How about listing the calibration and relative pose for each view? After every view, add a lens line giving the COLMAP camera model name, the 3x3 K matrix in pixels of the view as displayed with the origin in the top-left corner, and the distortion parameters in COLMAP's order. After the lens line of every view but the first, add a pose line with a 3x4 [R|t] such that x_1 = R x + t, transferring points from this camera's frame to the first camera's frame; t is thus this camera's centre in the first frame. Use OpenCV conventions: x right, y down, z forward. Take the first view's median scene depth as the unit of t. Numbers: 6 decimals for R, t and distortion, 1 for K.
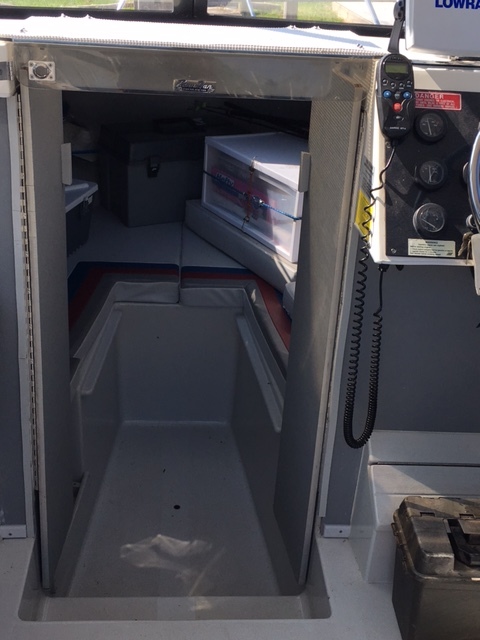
lens RADIAL K [[856.3, 0, 240.0], [0, 856.3, 320.0], [0, 0, 1]] dist [-0.200041, 0.005870]
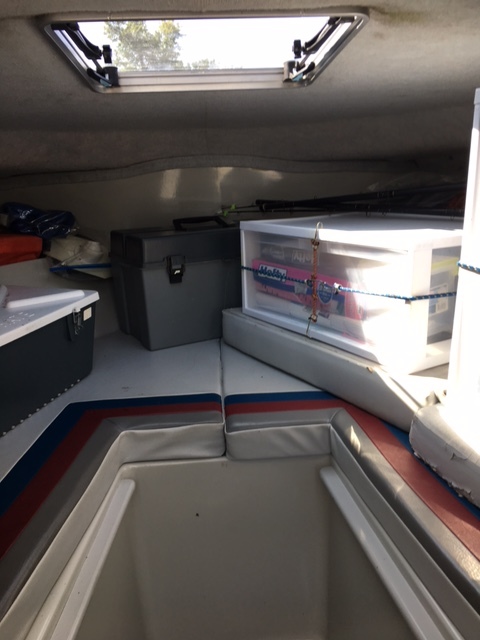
lens RADIAL K [[521.2, 0, 238.6], [0, 521.2, 336.8], [0, 0, 1]] dist [0.046531, -0.089462]
pose [[0.995163, -0.094893, -0.025425, -0.041975], [0.089506, 0.982476, -0.163494, -0.039916], [0.040494, 0.160427, 0.986217, 0.580566]]
